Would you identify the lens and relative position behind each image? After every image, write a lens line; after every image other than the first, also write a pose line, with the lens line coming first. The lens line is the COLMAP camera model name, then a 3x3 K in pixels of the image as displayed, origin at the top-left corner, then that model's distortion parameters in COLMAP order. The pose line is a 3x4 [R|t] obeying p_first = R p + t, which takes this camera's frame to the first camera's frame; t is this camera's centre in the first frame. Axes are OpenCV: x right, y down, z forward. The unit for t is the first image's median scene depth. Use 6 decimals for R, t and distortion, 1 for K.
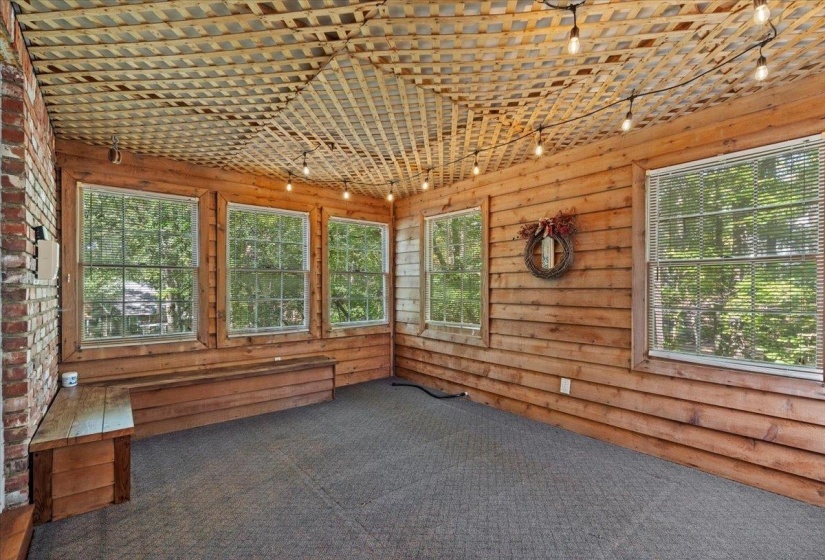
lens RADIAL K [[374.1, 0, 412.7], [0, 374.1, 283.9], [0, 0, 1]] dist [-0.005777, 0.002326]
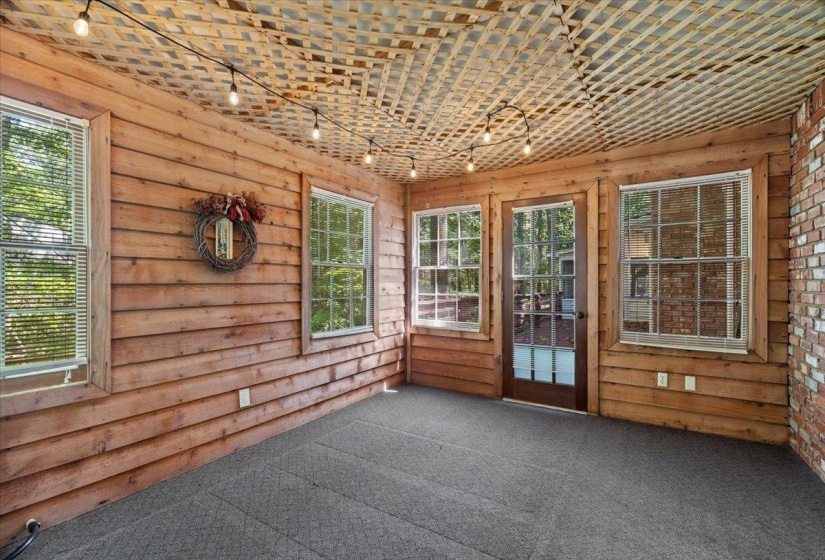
lens RADIAL K [[374.1, 0, 412.9], [0, 374.1, 282.8], [0, 0, 1]] dist [-0.005777, 0.002326]
pose [[-0.309086, 0.003684, 0.951027, -0.512171], [-0.006707, 0.999959, -0.006053, 0.012217], [-0.951010, -0.008250, -0.309049, 0.879231]]
